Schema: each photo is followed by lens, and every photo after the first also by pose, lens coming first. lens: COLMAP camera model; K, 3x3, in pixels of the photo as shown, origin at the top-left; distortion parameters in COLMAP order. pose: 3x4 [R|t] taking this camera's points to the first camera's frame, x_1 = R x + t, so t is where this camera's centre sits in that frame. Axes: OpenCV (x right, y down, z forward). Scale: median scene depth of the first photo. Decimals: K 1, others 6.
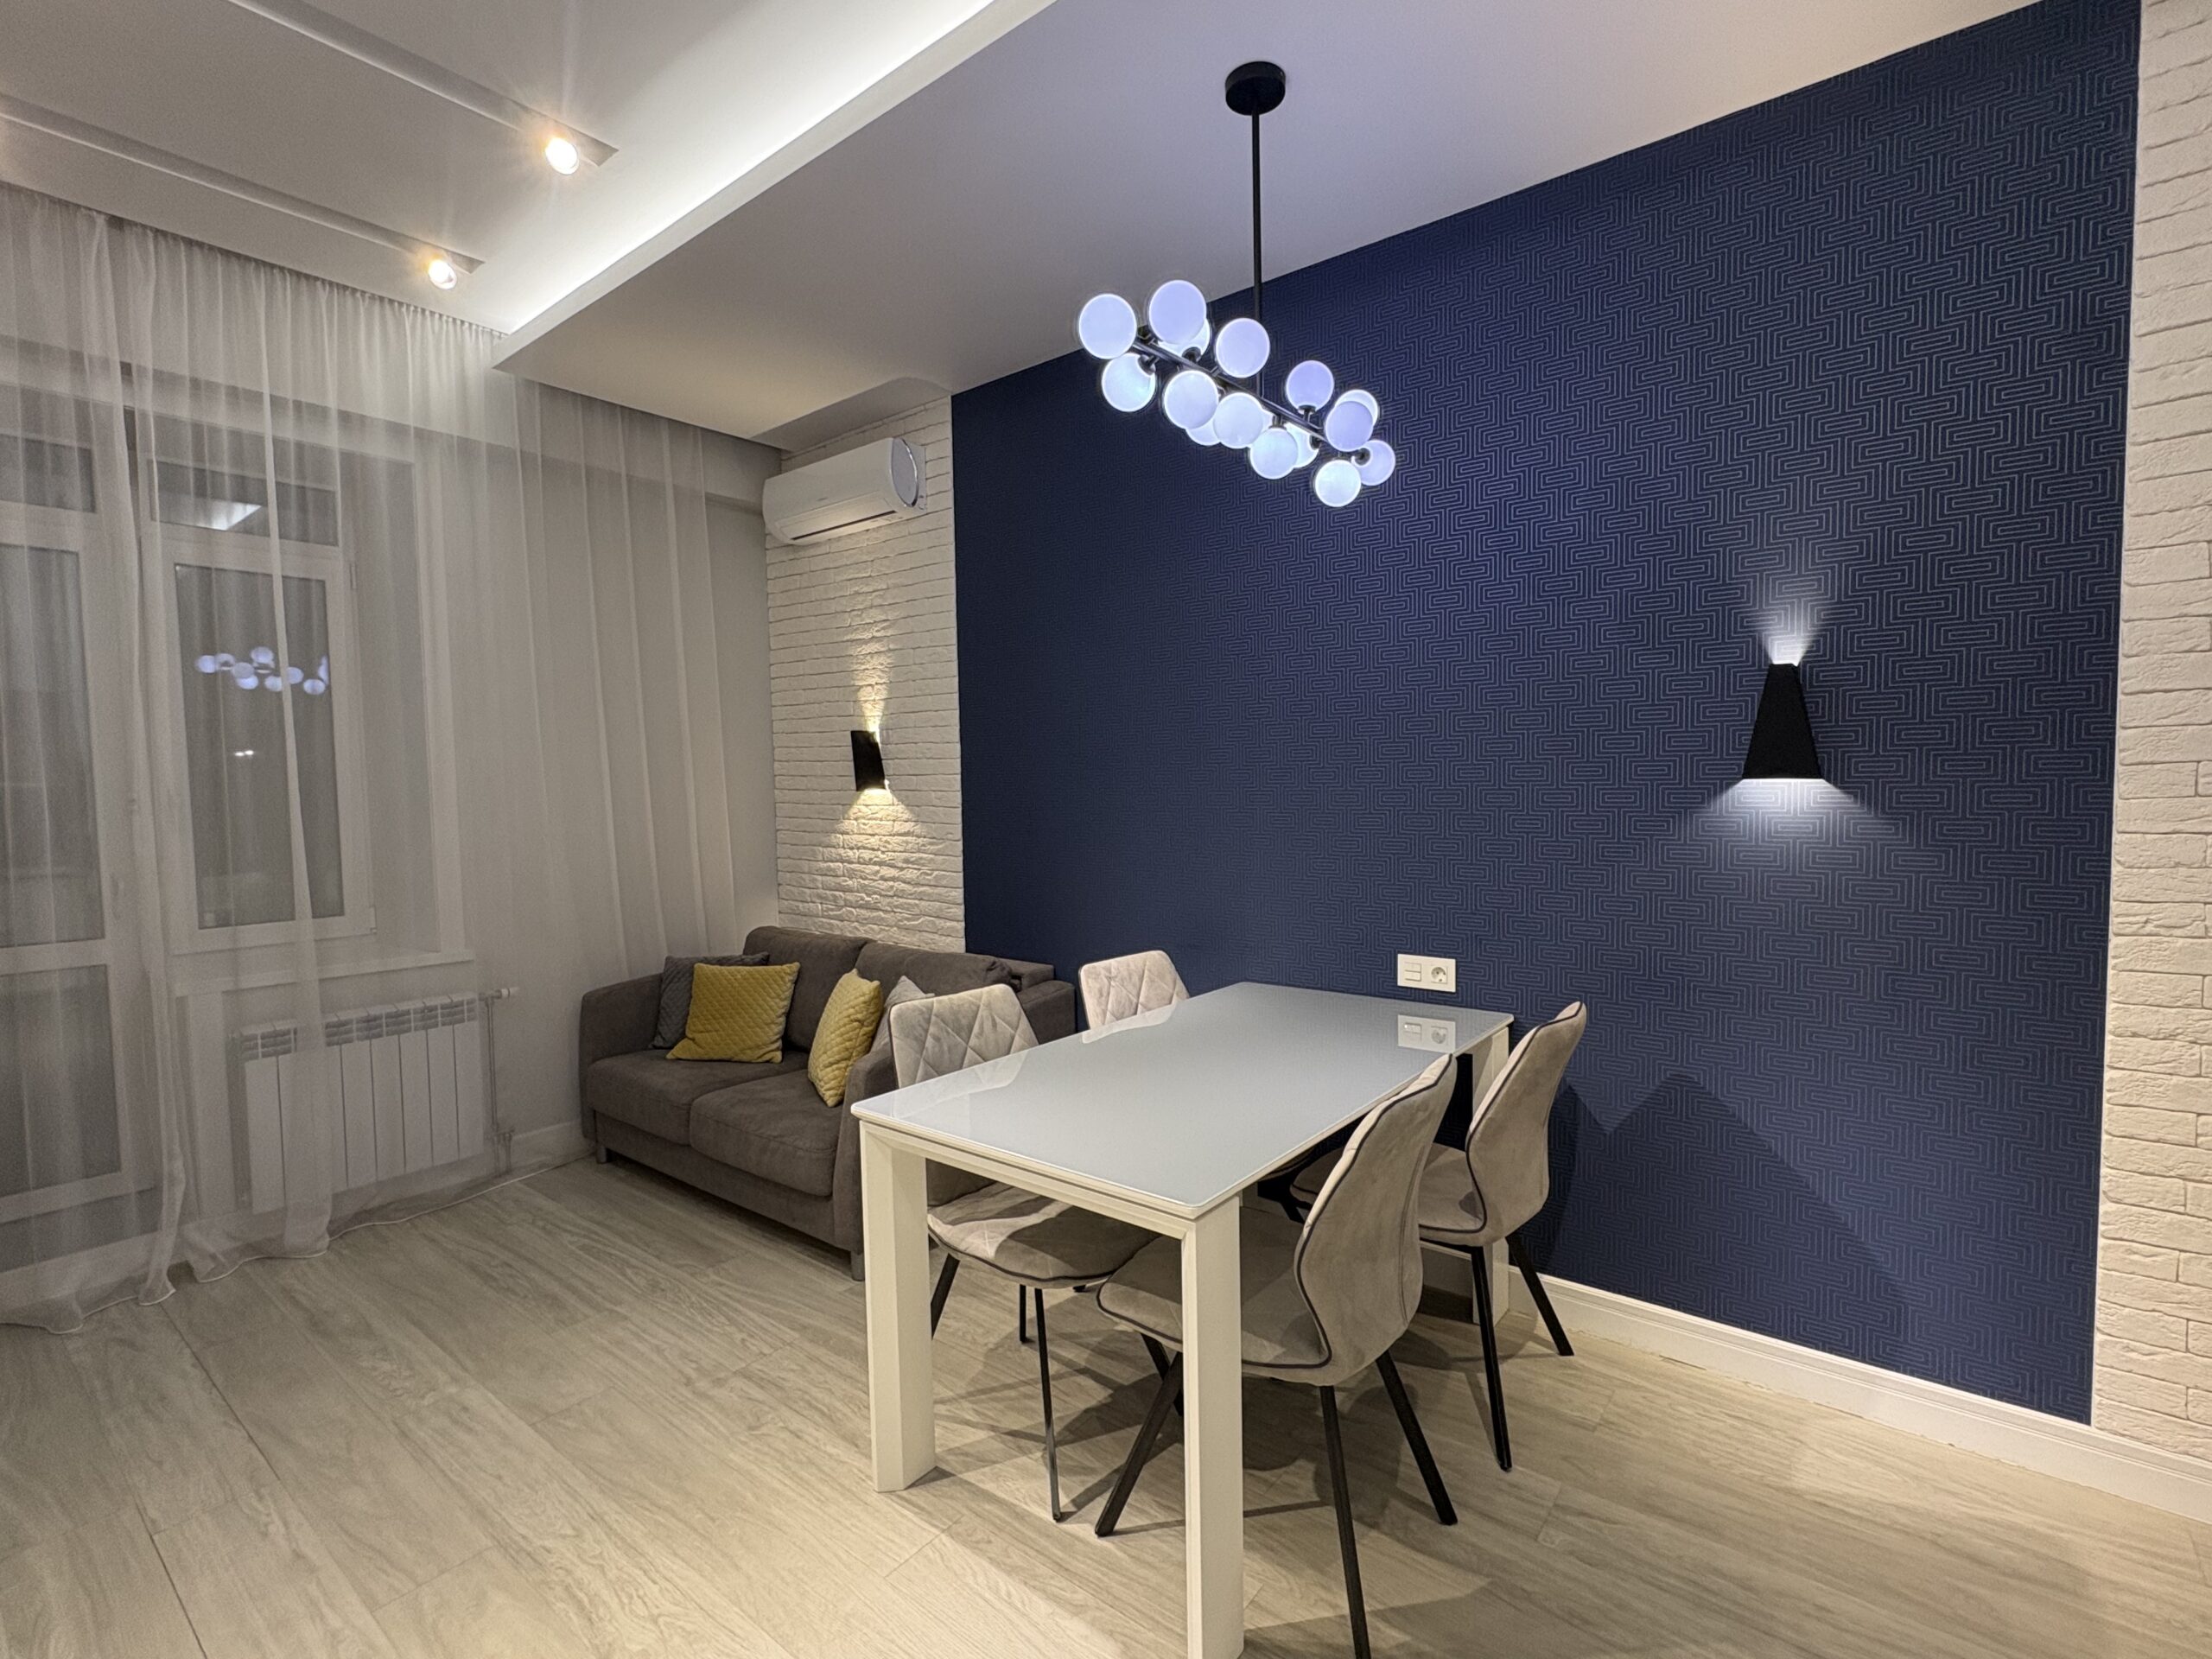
lens RADIAL K [[1022.6, 0, 1109.2], [0, 1022.6, 835.0], [0, 0, 1]] dist [-0.000374, 0.000713]
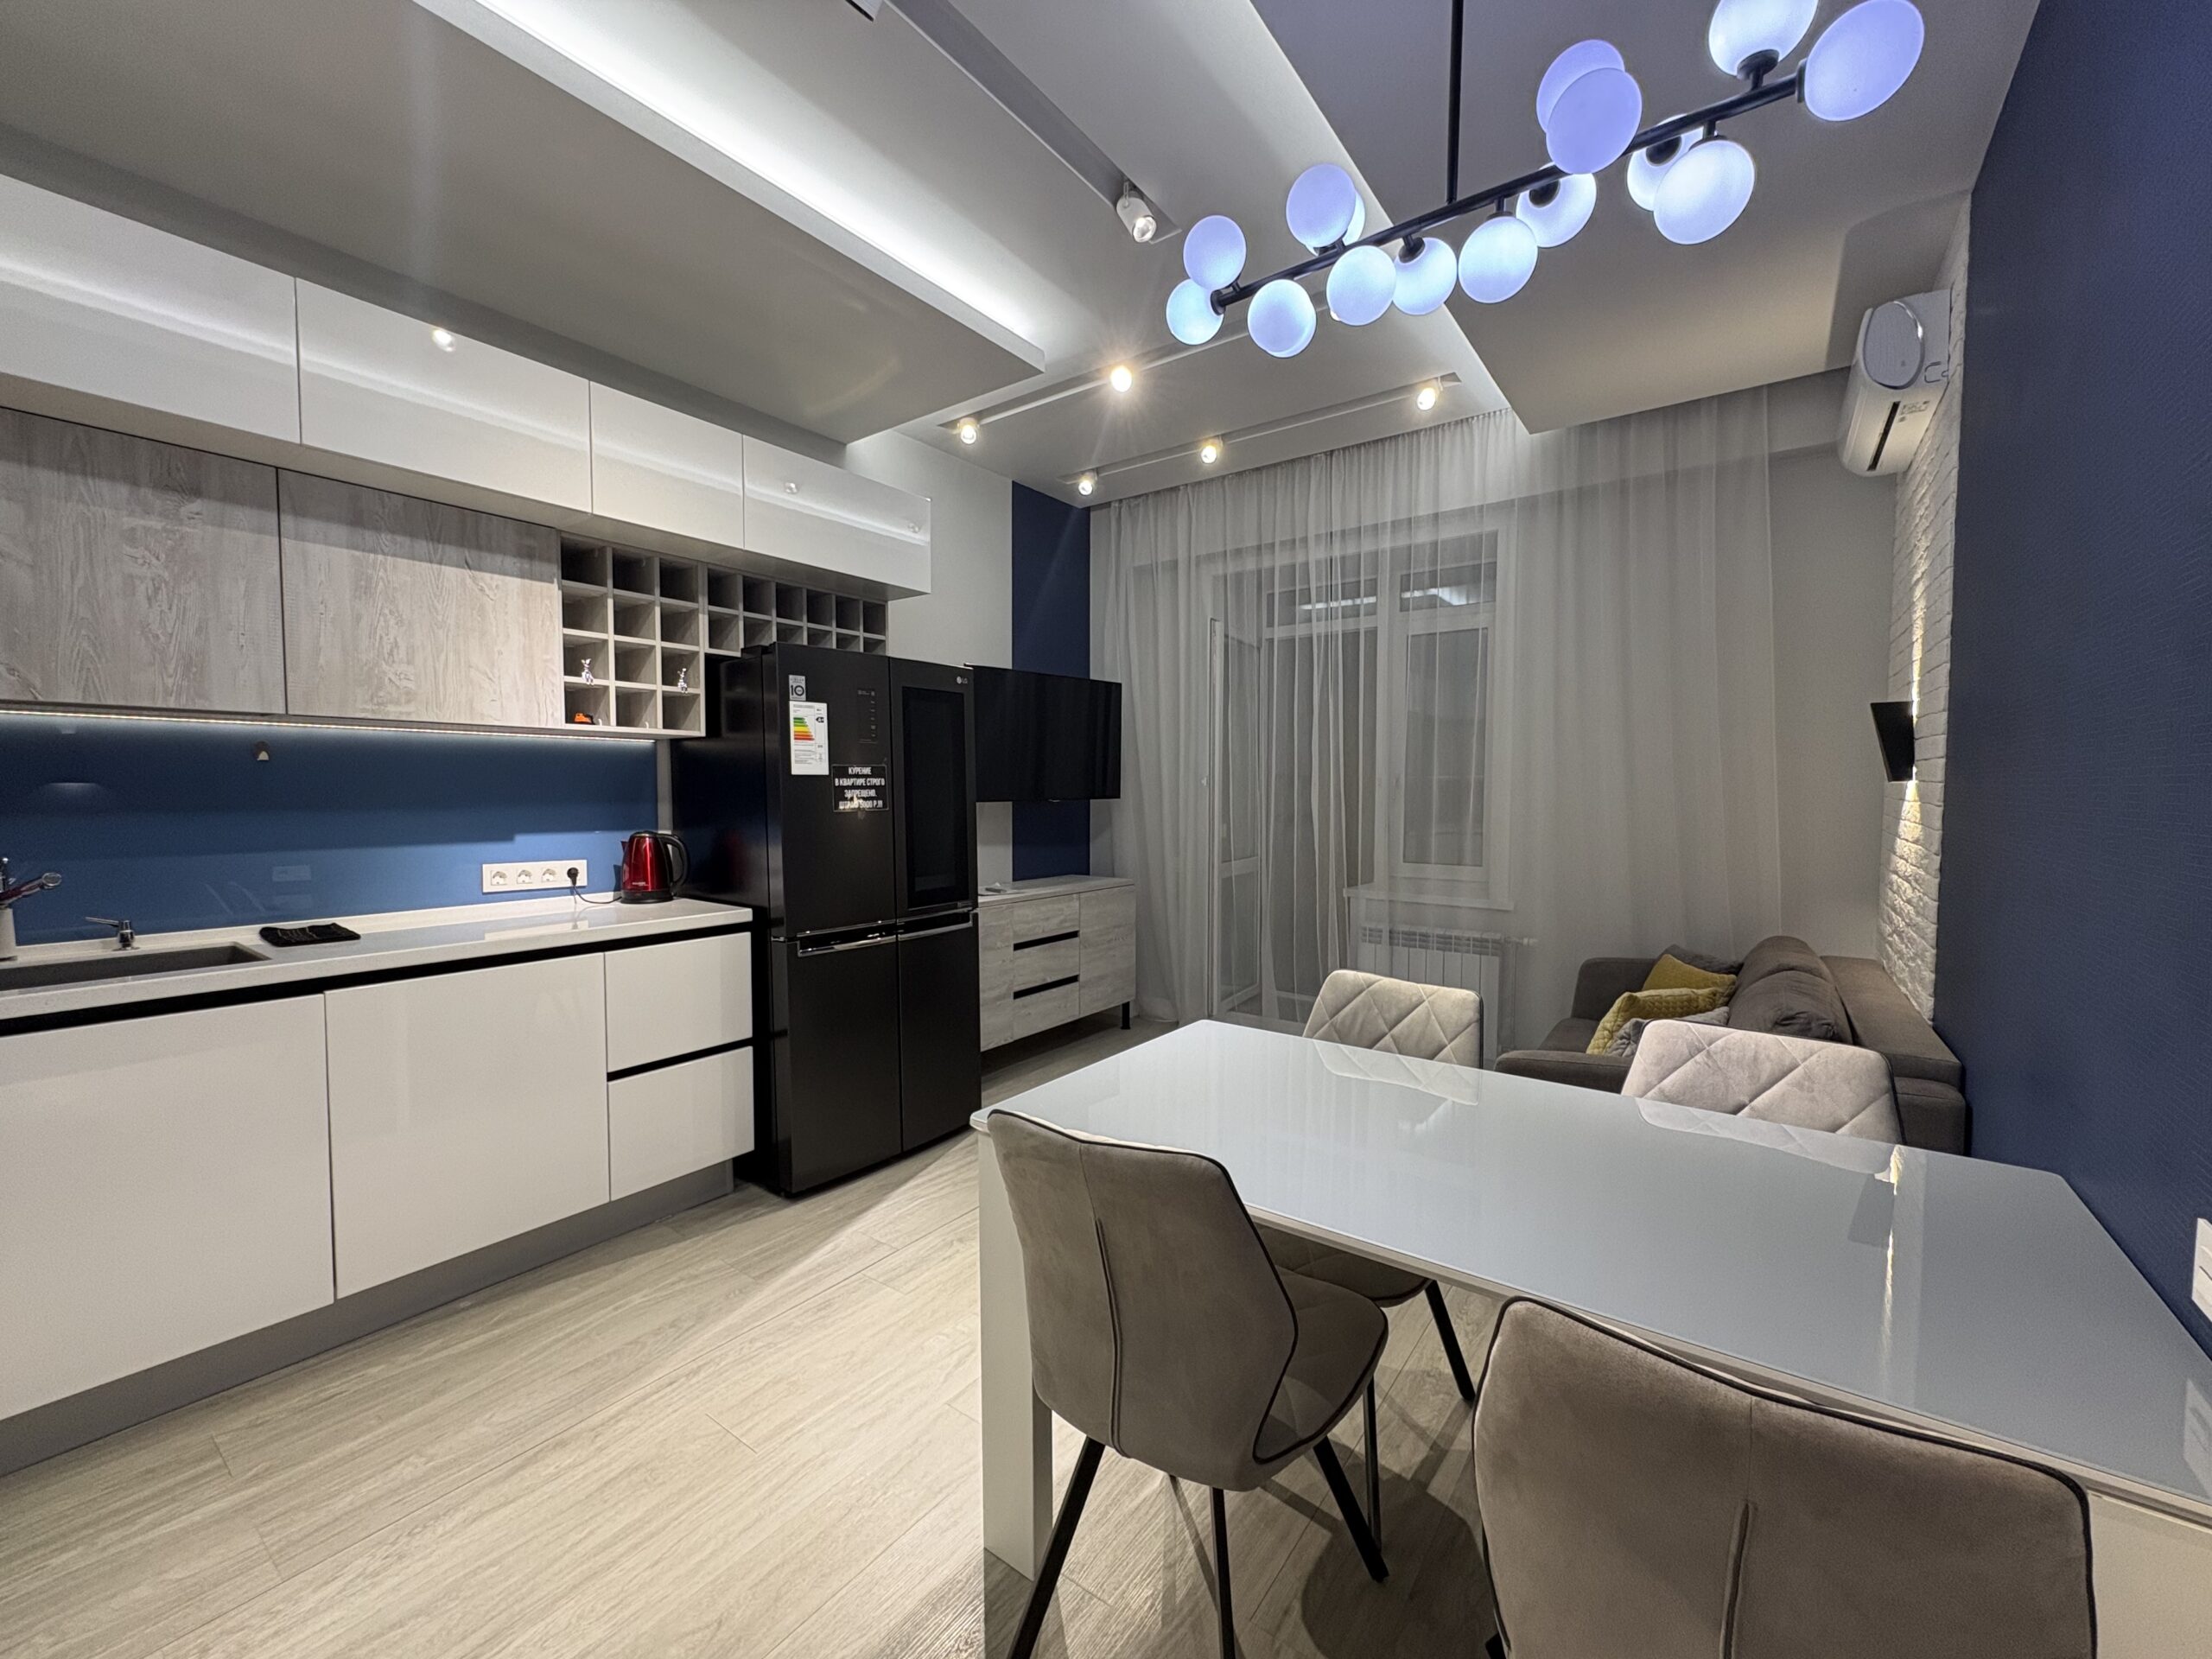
lens RADIAL K [[882.8, 0, 1109.0], [0, 882.8, 831.6], [0, 0, 1]] dist [0.000245, 0.000478]
pose [[0.045060, 0.066614, -0.996761, 0.436336], [-0.056423, 0.996351, 0.064036, -0.017068], [0.997390, 0.053354, 0.048654, 0.435338]]
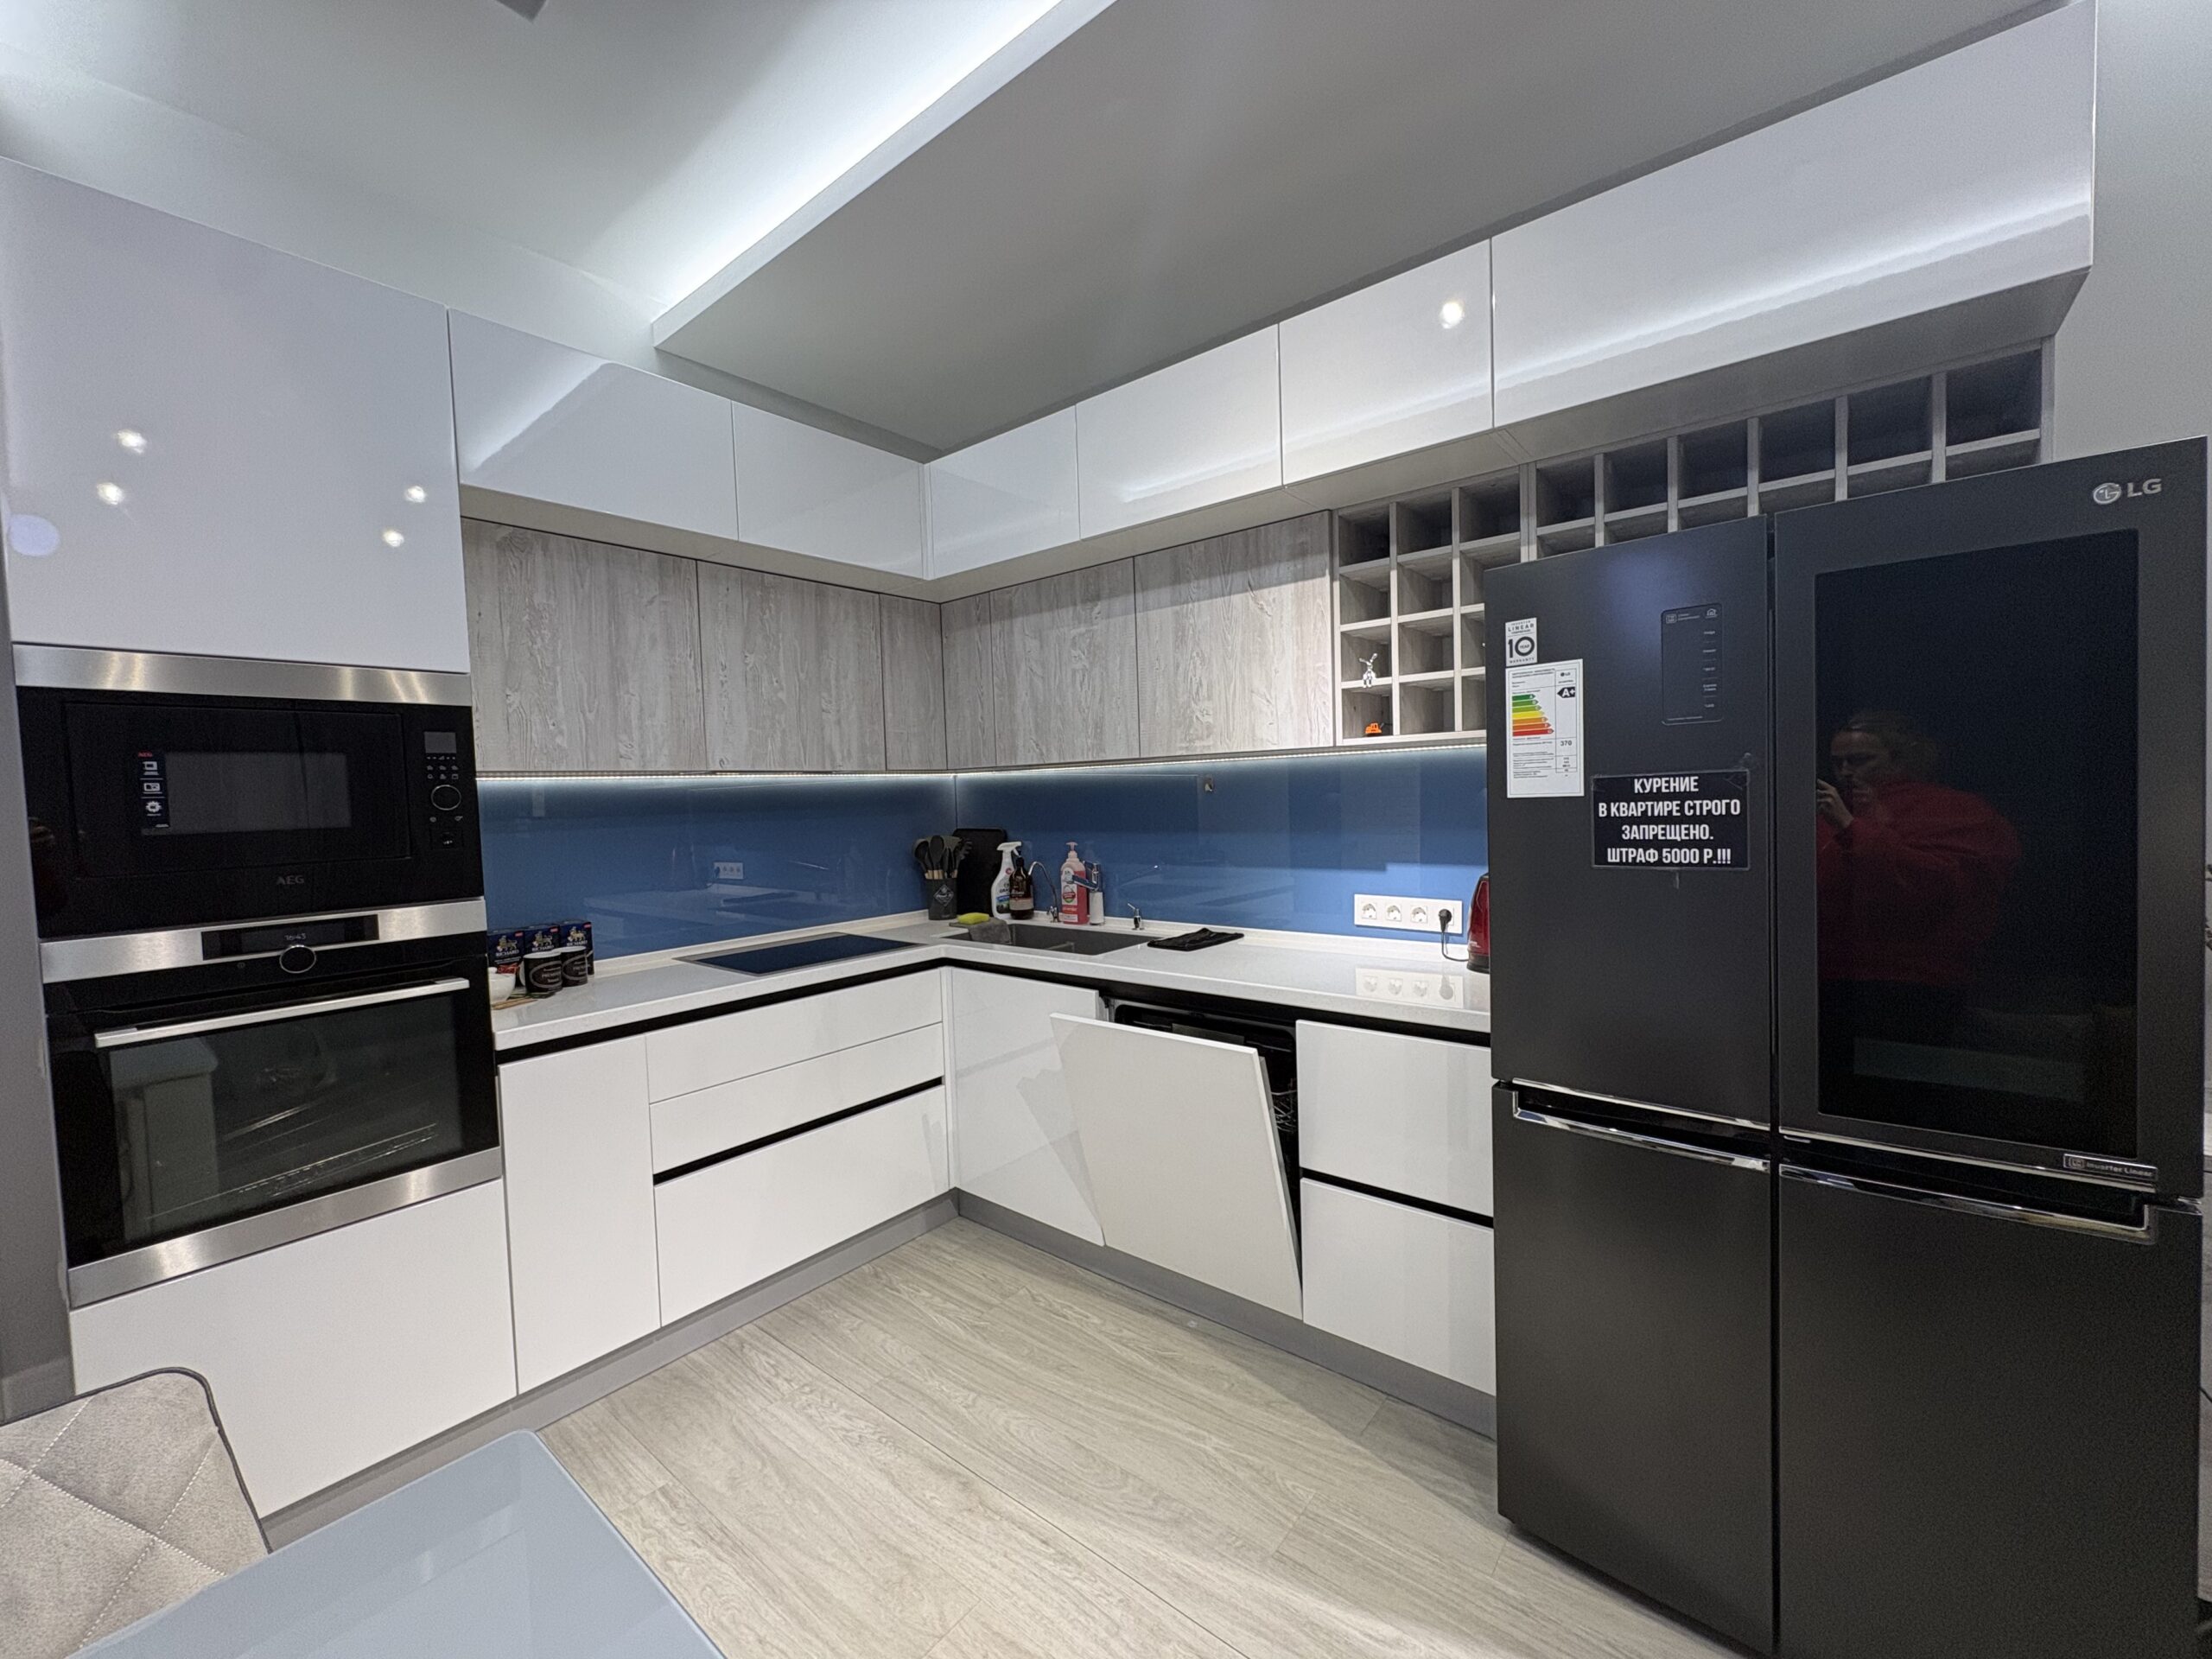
lens RADIAL K [[882.8, 0, 1109.0], [0, 882.8, 831.6], [0, 0, 1]] dist [0.000245, 0.000478]
pose [[-0.998774, 0.049193, 0.005499, -0.139953], [0.049494, 0.994061, 0.096916, -0.036967], [-0.000699, 0.097069, -0.995277, 0.628045]]
